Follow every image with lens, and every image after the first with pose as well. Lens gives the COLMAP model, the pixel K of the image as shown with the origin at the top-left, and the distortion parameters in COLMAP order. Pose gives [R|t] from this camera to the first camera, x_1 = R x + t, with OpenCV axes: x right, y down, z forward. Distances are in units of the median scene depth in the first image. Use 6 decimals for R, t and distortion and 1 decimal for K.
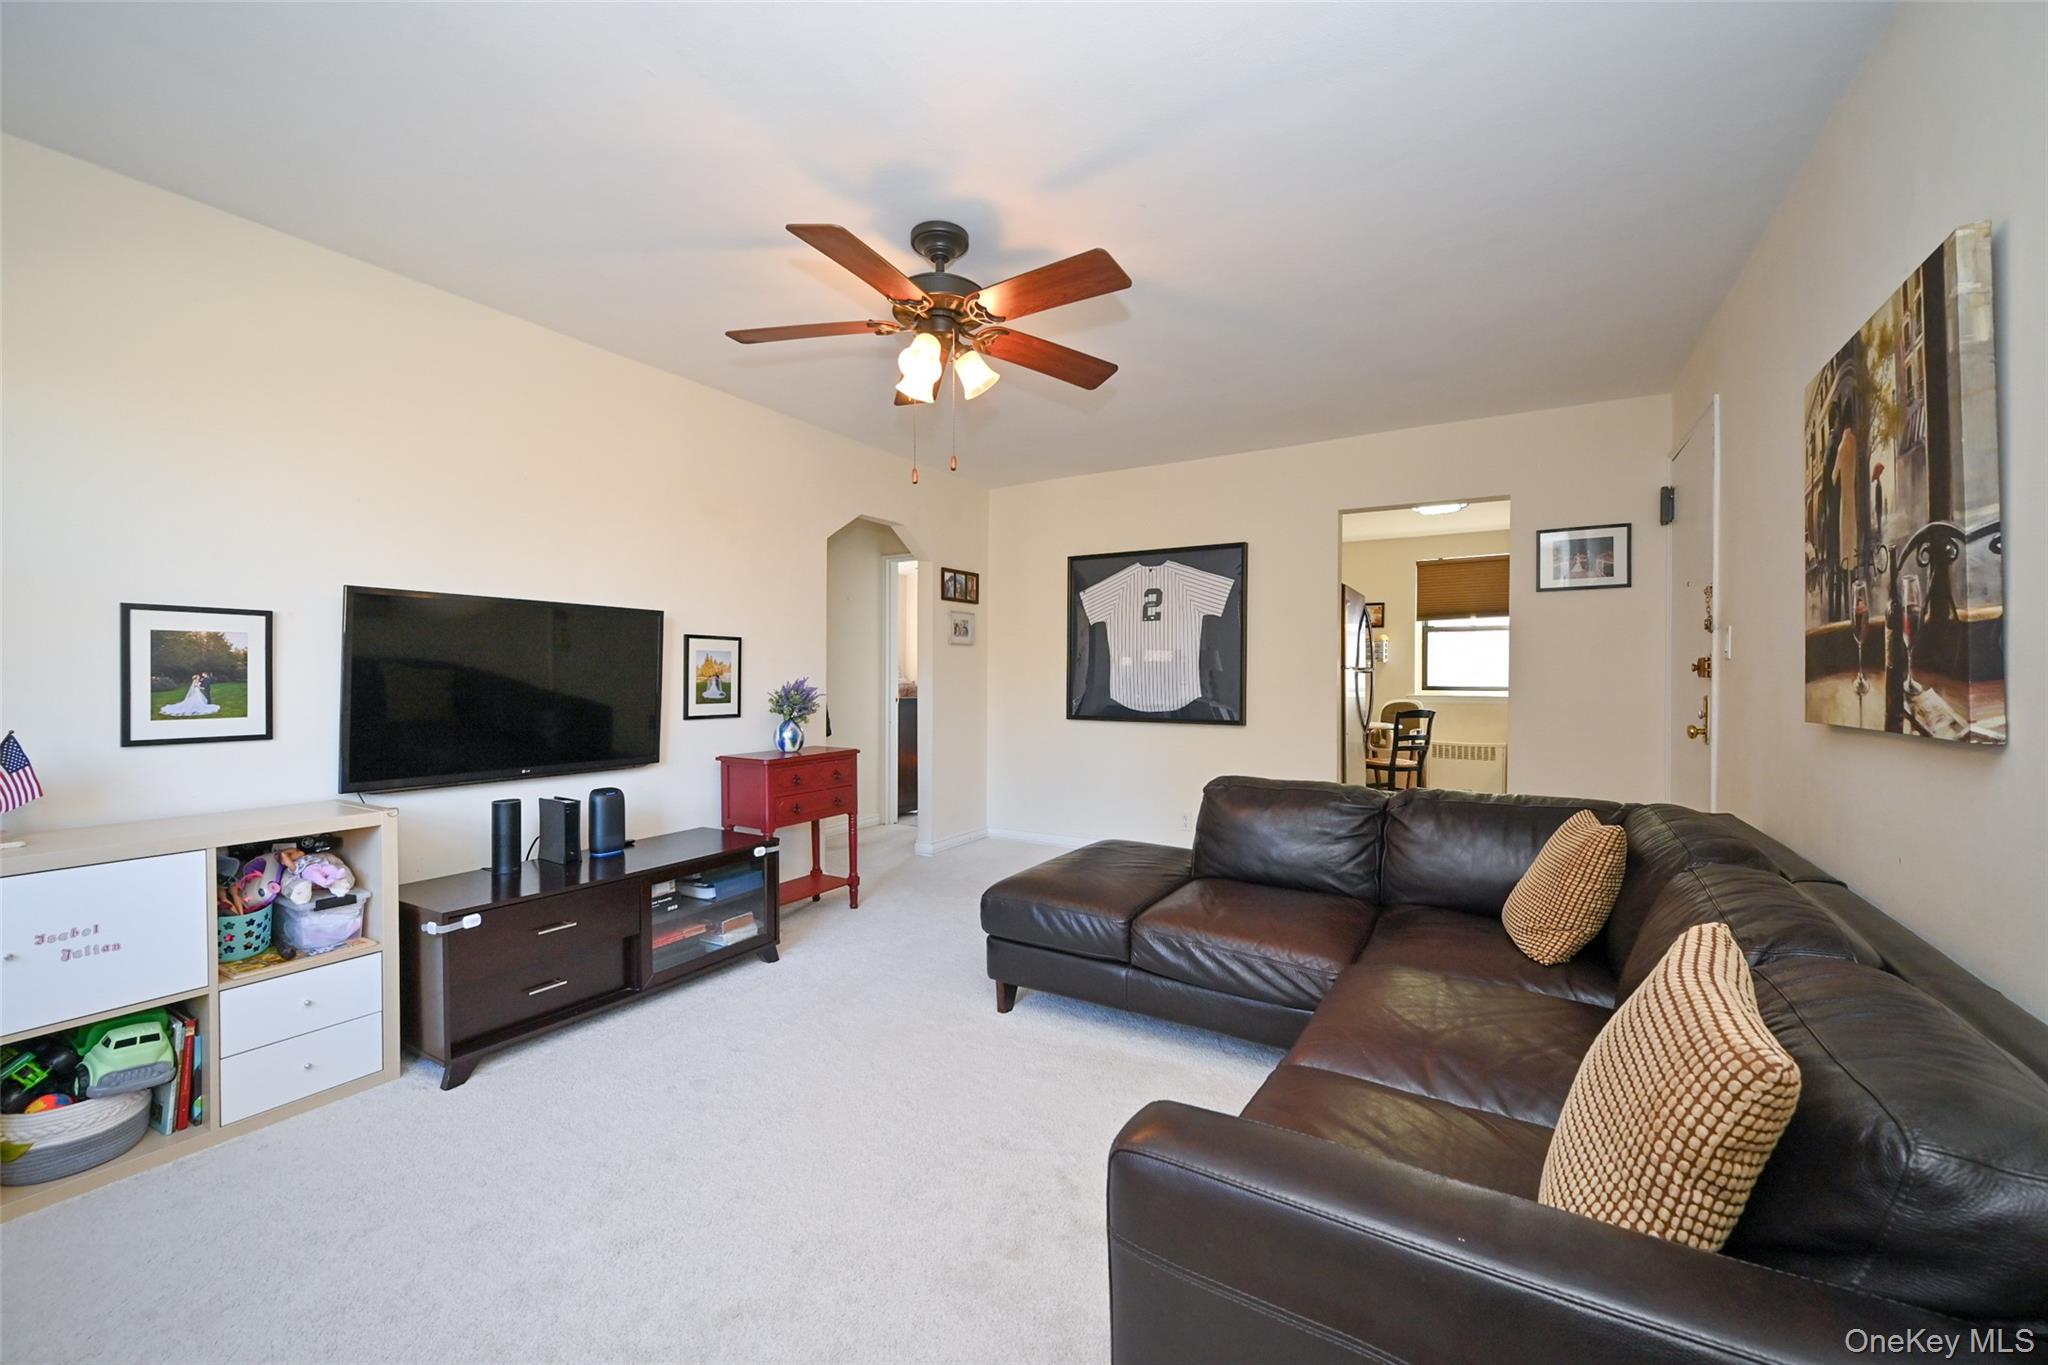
lens RADIAL K [[810.4, 0, 1021.6], [0, 810.4, 682.7], [0, 0, 1]] dist [-0.001233, 0.001058]
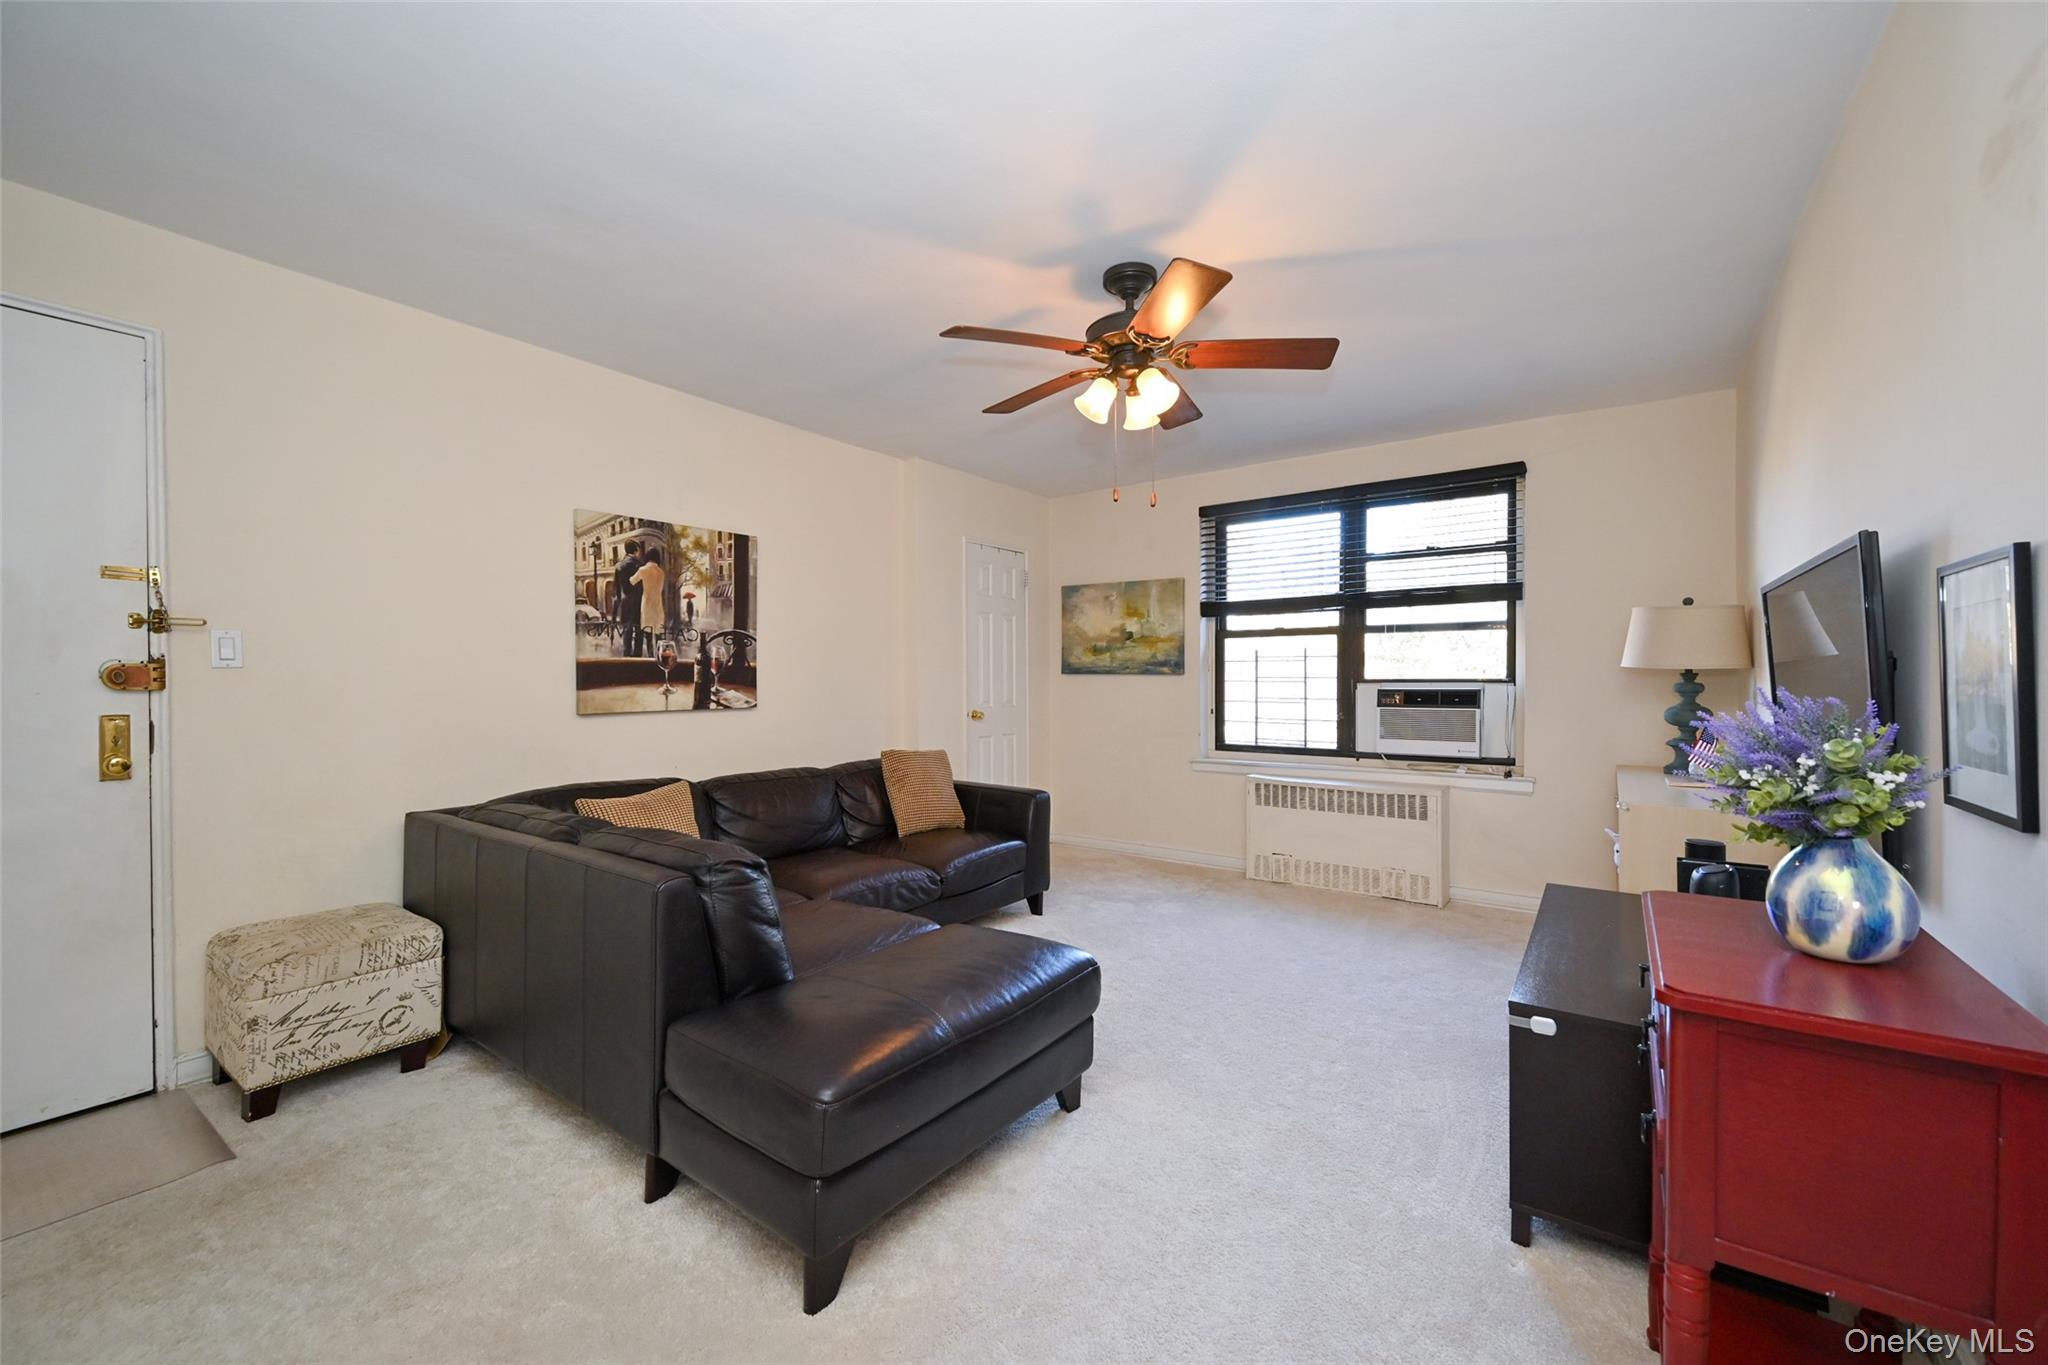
lens RADIAL K [[810.4, 0, 1036.0], [0, 810.4, 683.6], [0, 0, 1]] dist [-0.001233, 0.001058]
pose [[-0.997138, 0.004565, 0.075468, -0.069213], [0.005179, 0.999955, 0.007940, -0.021547], [-0.075428, 0.008308, -0.997117, 2.566201]]
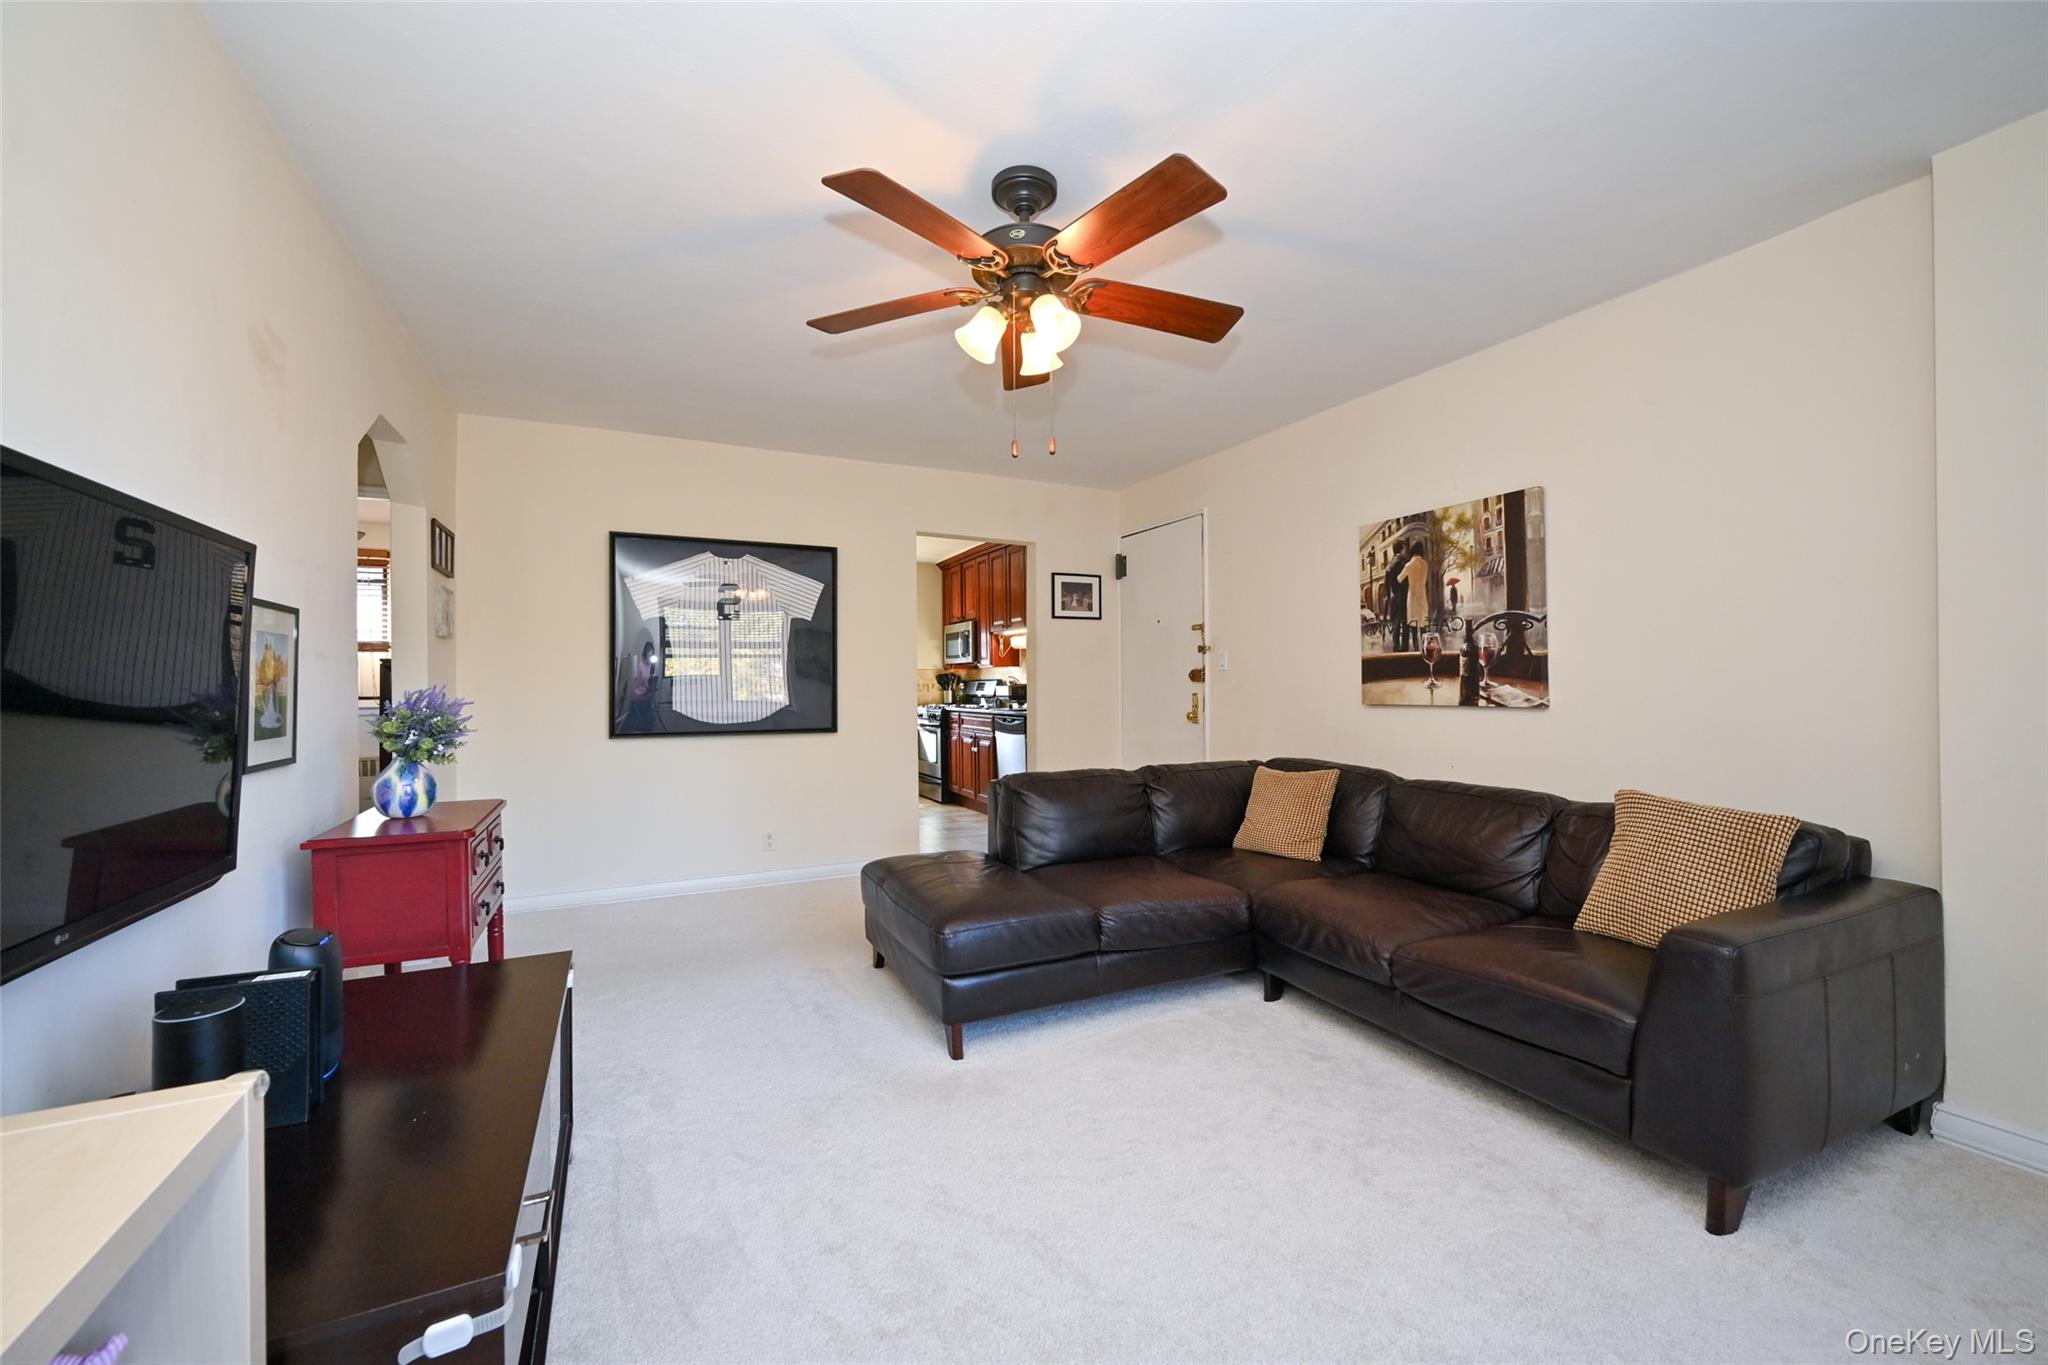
lens RADIAL K [[810.4, 0, 1027.4], [0, 810.4, 679.0], [0, 0, 1]] dist [-0.001233, 0.001058]
pose [[0.539687, 0.001023, 0.841865, -1.039028], [0.010917, 0.999907, -0.008213, -0.003333], [-0.841795, 0.013623, 0.539625, 0.641248]]
